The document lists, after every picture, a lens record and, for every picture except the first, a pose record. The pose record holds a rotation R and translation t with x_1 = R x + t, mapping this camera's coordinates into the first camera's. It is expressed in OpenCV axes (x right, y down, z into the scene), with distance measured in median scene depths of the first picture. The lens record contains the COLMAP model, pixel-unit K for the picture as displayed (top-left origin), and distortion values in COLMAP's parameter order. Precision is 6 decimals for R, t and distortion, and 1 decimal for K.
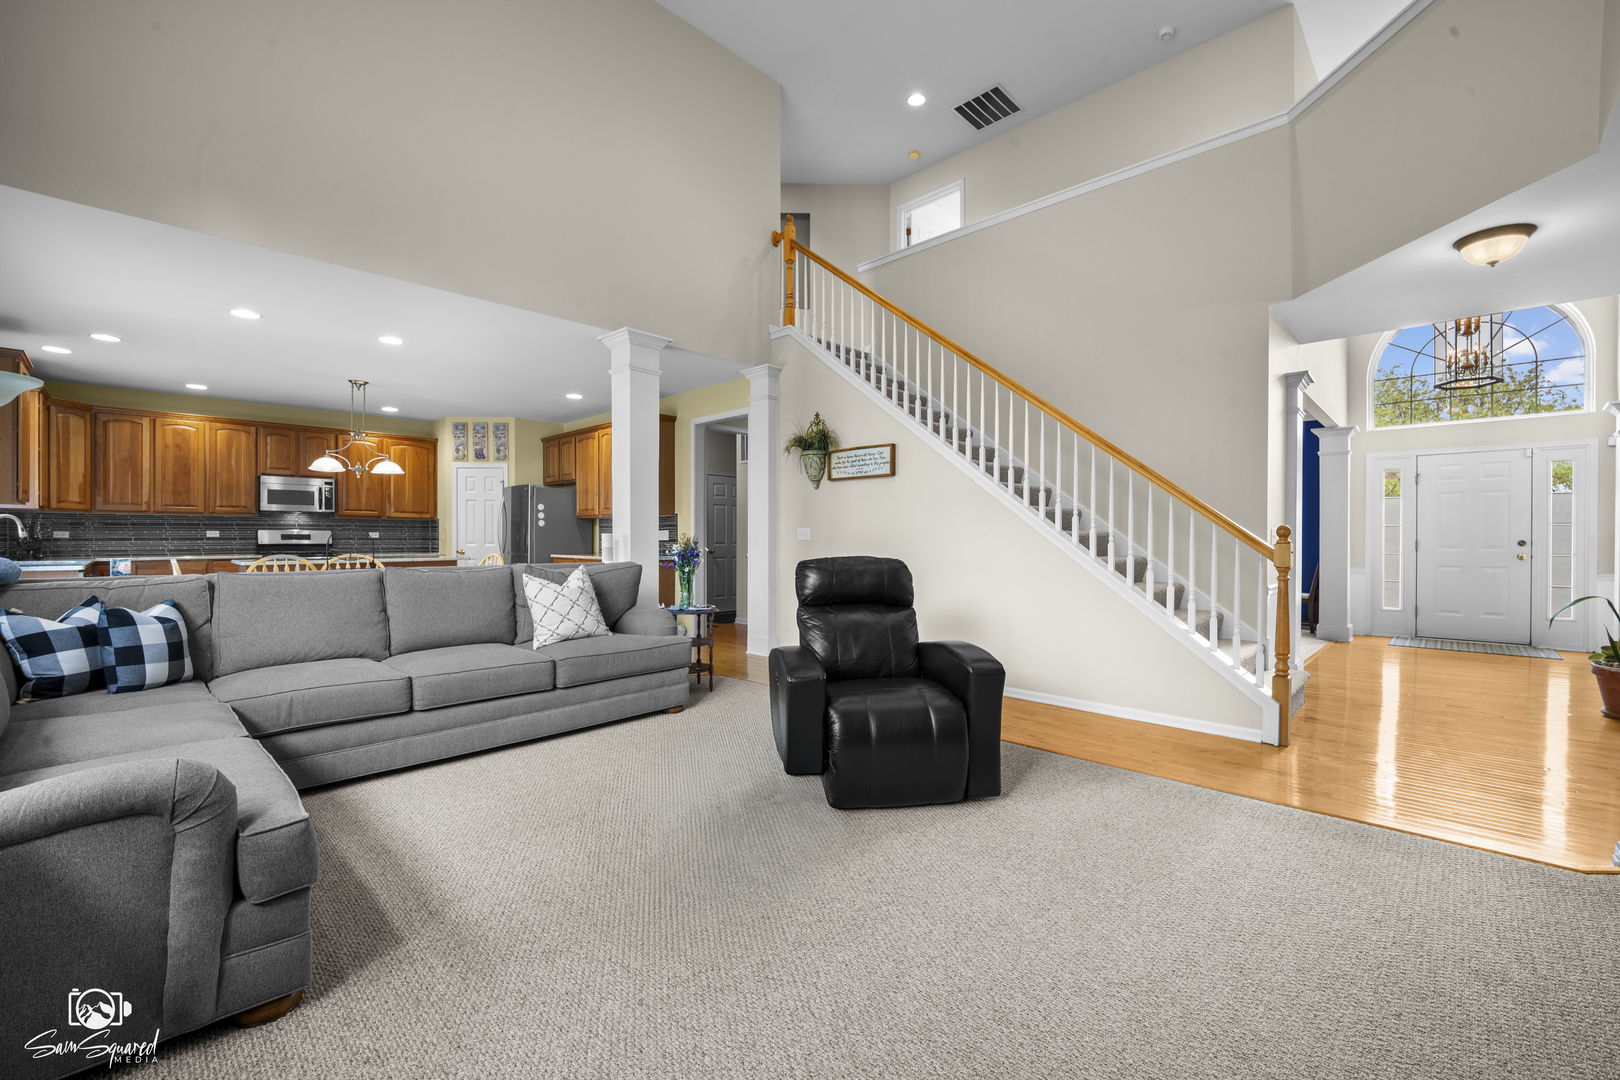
lens RADIAL K [[671.4, 0, 811.2], [0, 671.4, 541.6], [0, 0, 1]] dist [-0.003412, -0.006307]
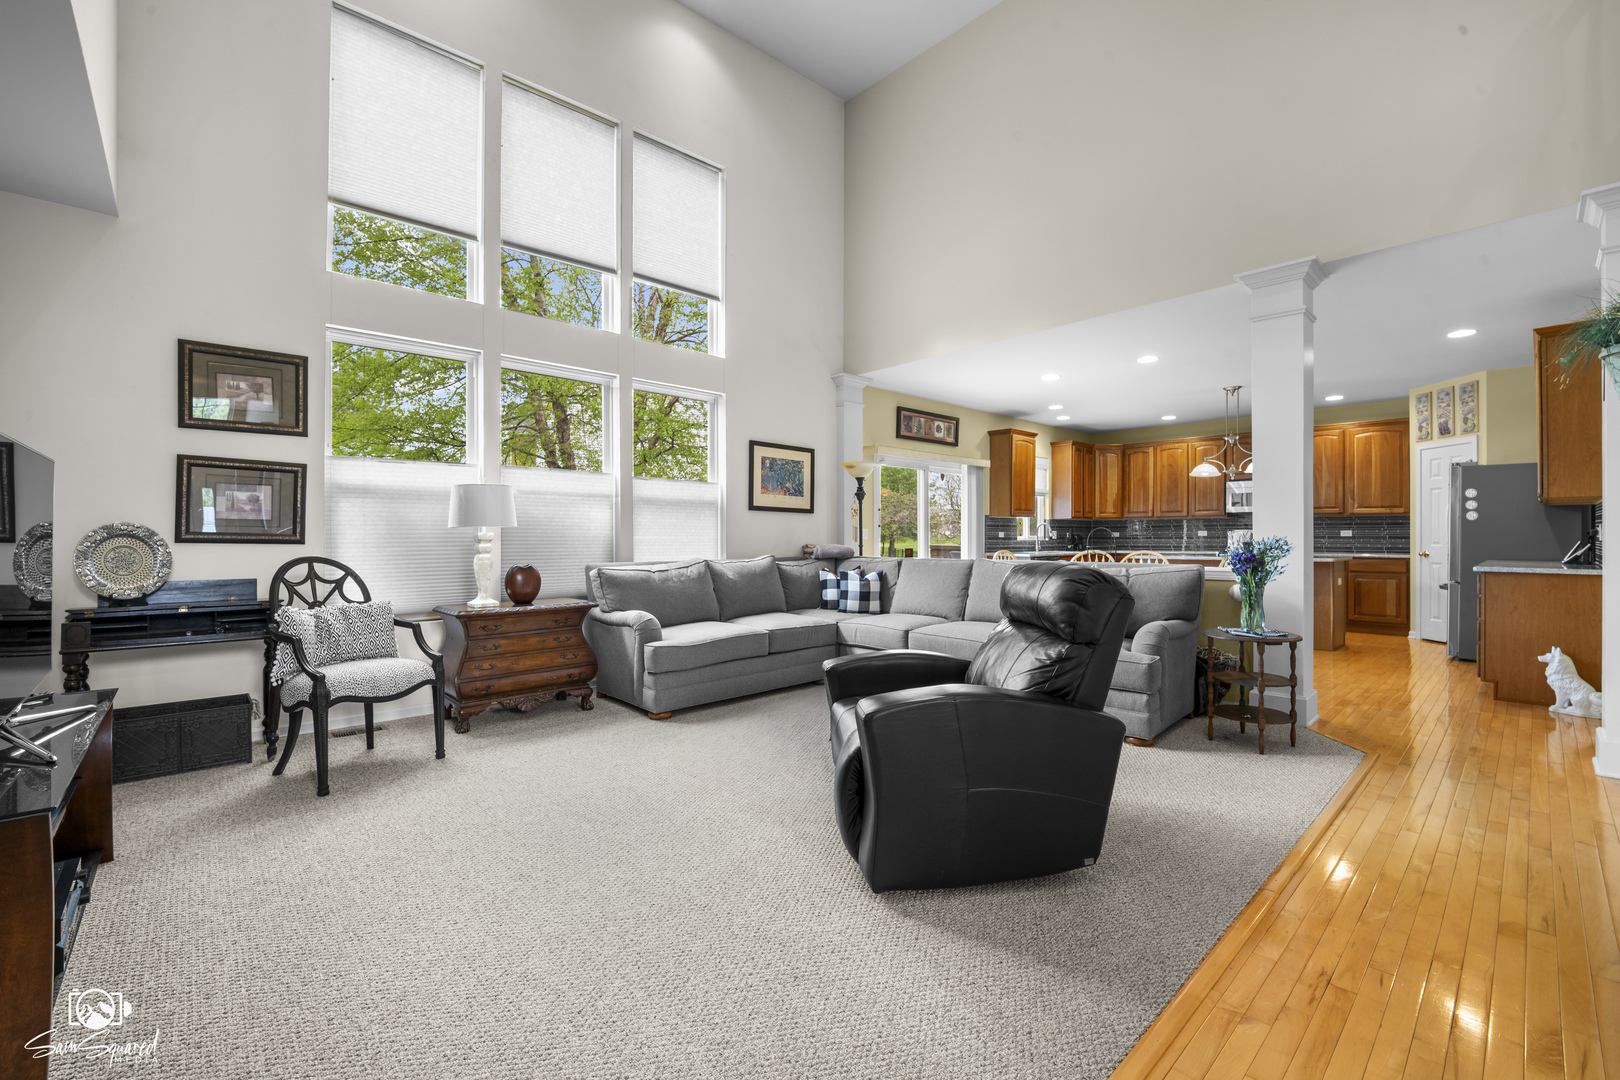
lens RADIAL K [[671.4, 0, 812.8], [0, 671.4, 539.4], [0, 0, 1]] dist [-0.003412, -0.006307]
pose [[-0.056627, 0.004074, -0.998387, 0.385088], [-0.004185, 0.999982, 0.004318, -0.002747], [0.998387, 0.004423, -0.056609, 0.377076]]
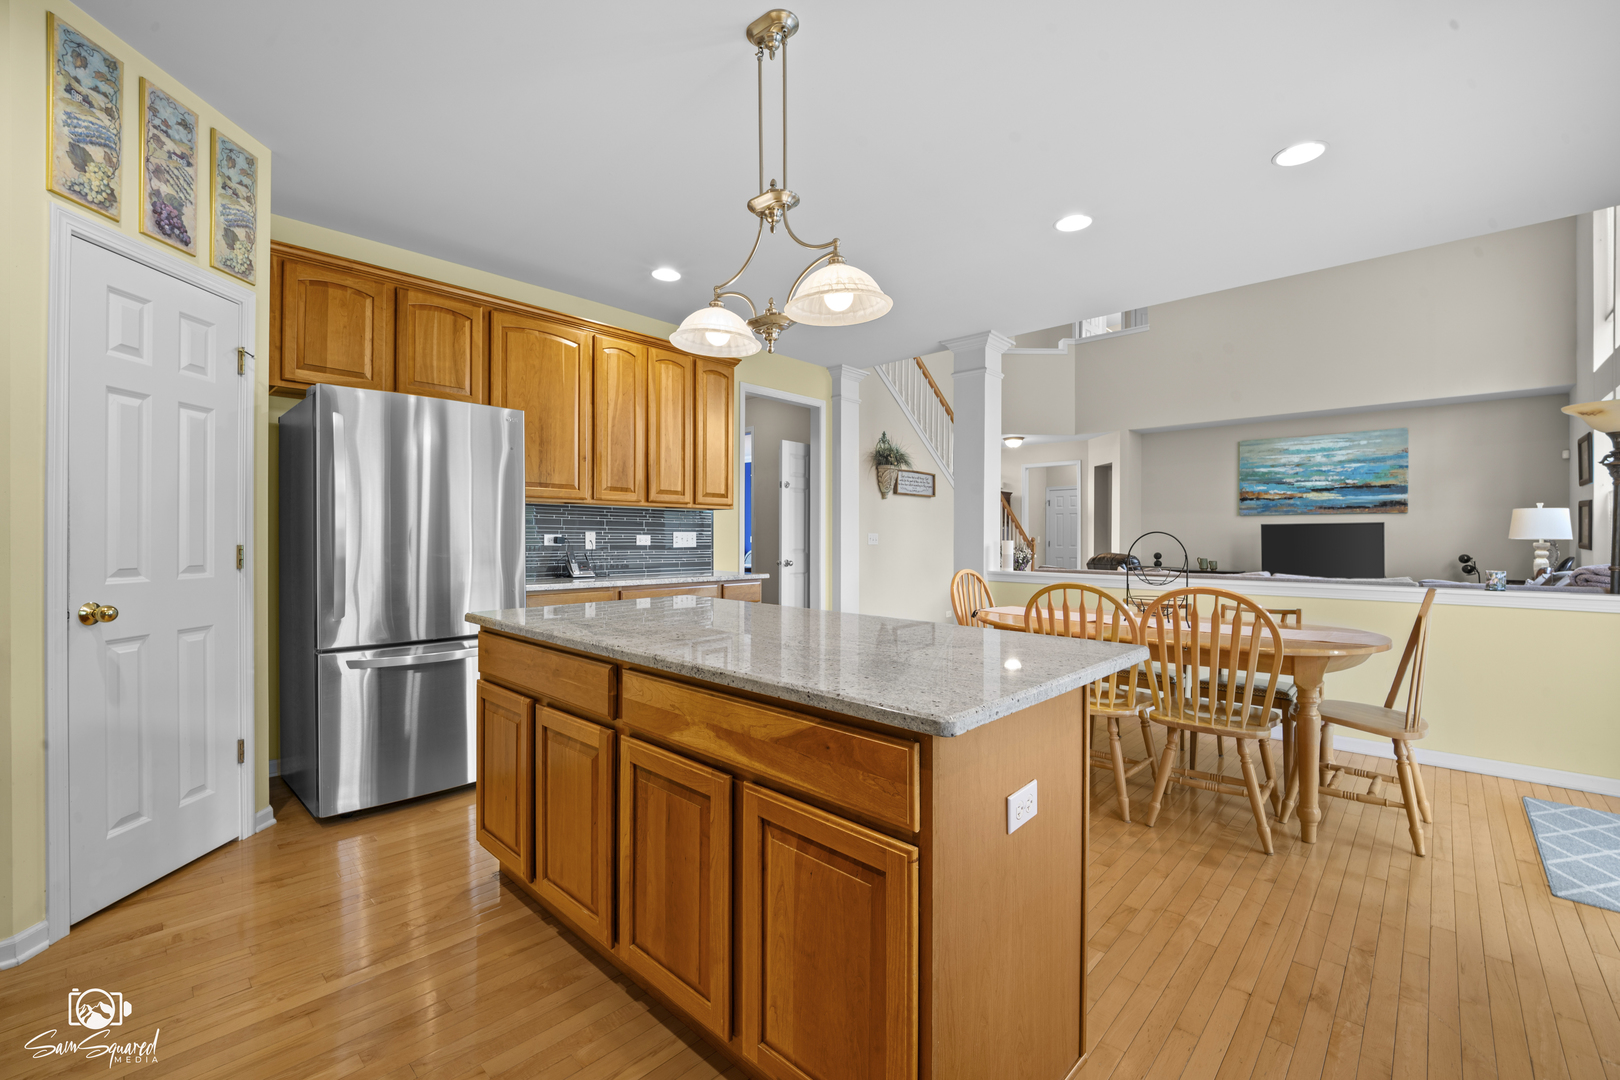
lens RADIAL K [[671.4, 0, 834.7], [0, 671.4, 546.3], [0, 0, 1]] dist [-0.003412, -0.006307]
pose [[-0.035465, -0.013071, 0.999285, -0.909010], [0.001830, 0.999912, 0.013144, -0.012148], [-0.999369, 0.002295, -0.035437, 0.915285]]
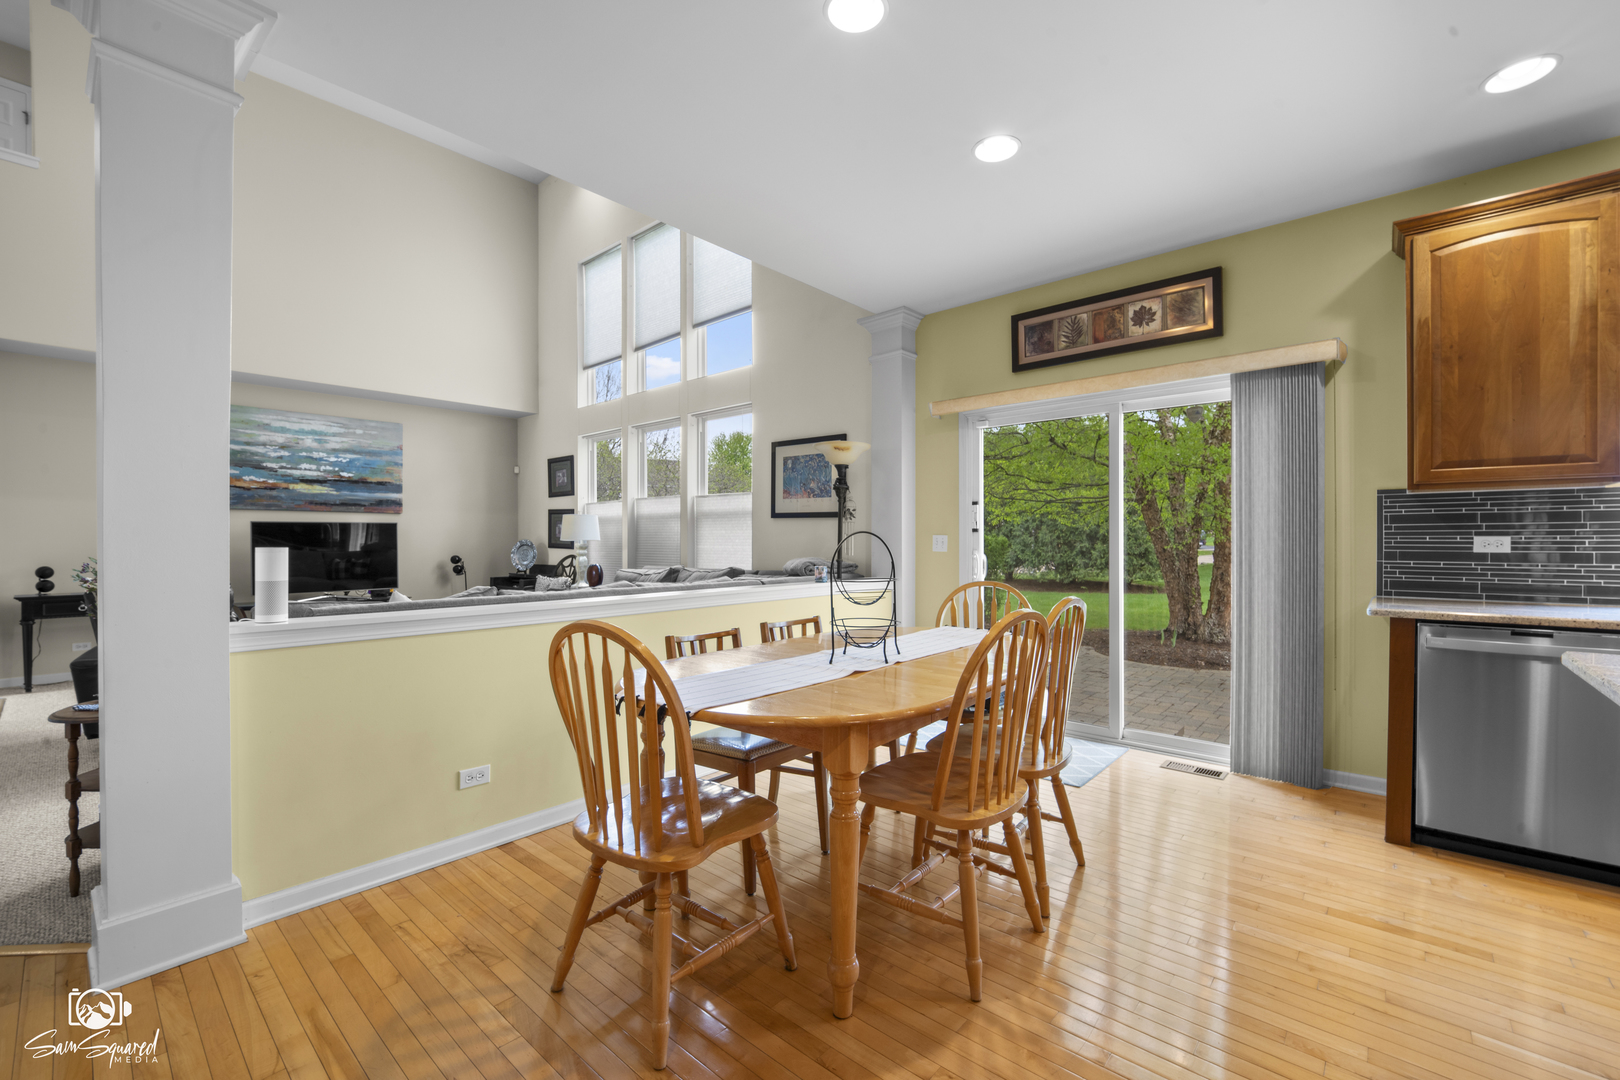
lens RADIAL K [[671.4, 0, 803.9], [0, 671.4, 555.5], [0, 0, 1]] dist [-0.003412, -0.006307]
pose [[-0.999237, 0.003557, -0.038892, -0.427810], [0.002459, 0.999598, 0.028238, -0.013168], [0.038977, 0.028121, -0.998844, 1.010571]]
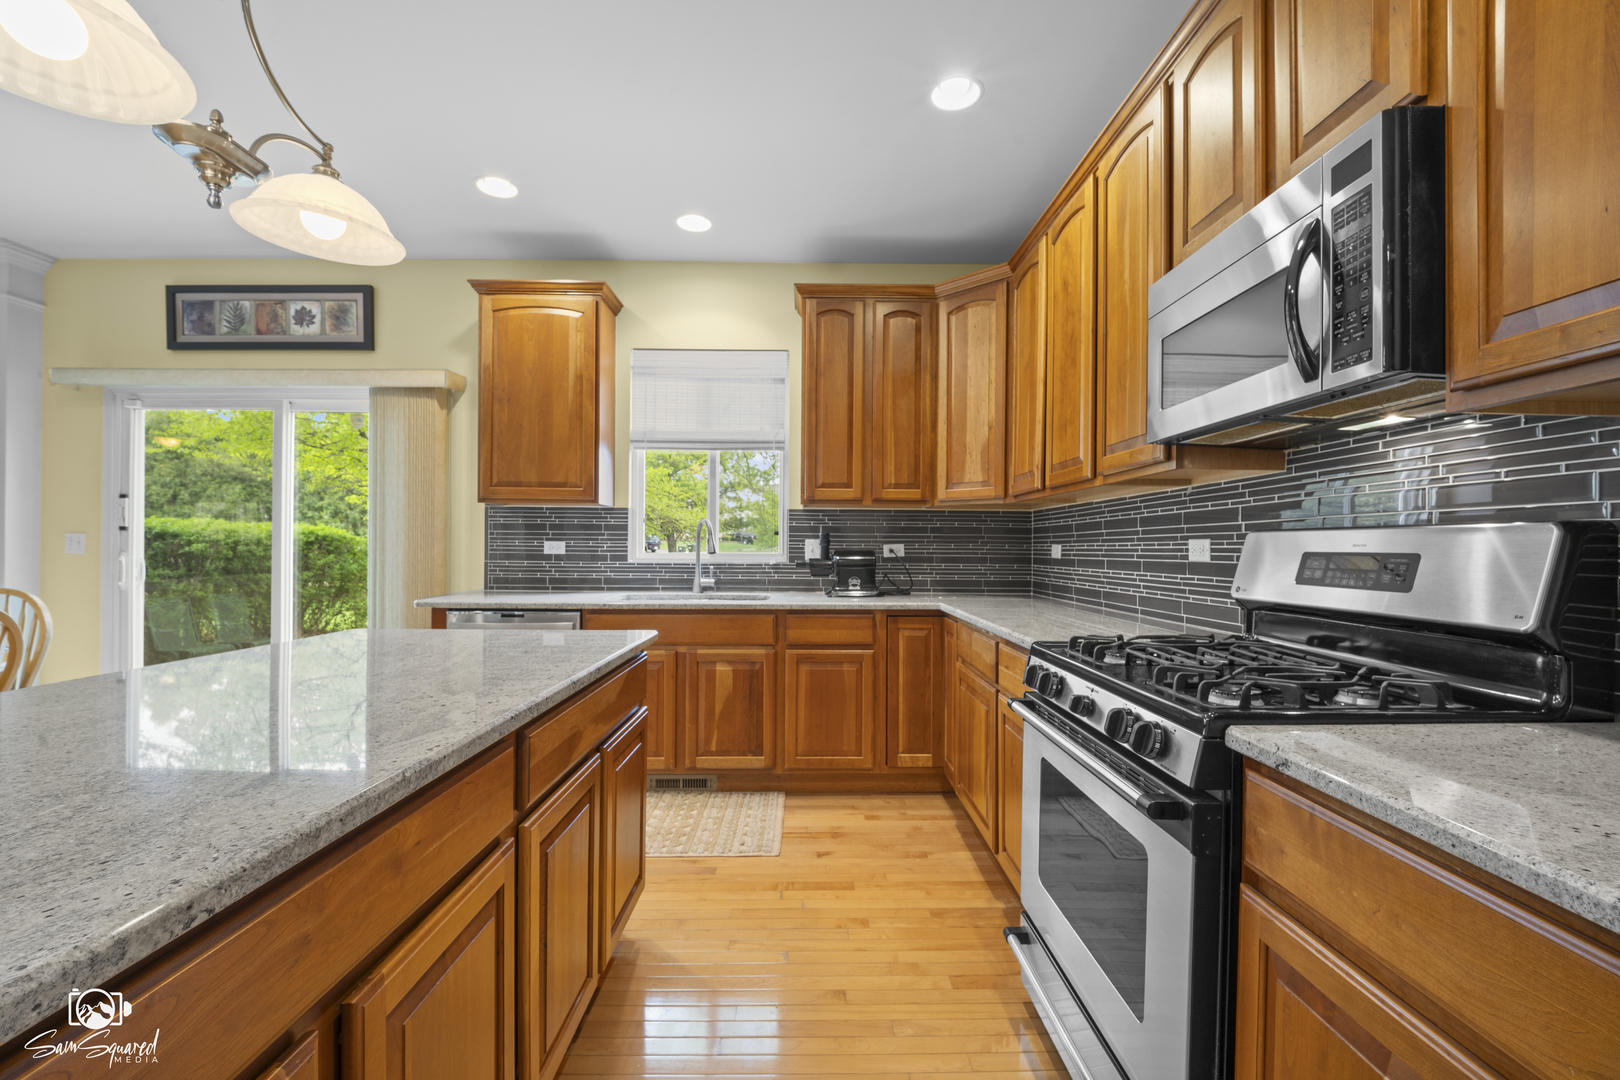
lens RADIAL K [[671.4, 0, 811.2], [0, 671.4, 545.7], [0, 0, 1]] dist [-0.003412, -0.006307]
pose [[-0.709127, -0.007413, -0.705042, -0.619291], [-0.012850, 0.999915, 0.002412, -0.012818], [0.704964, 0.010770, -0.709162, 1.135860]]
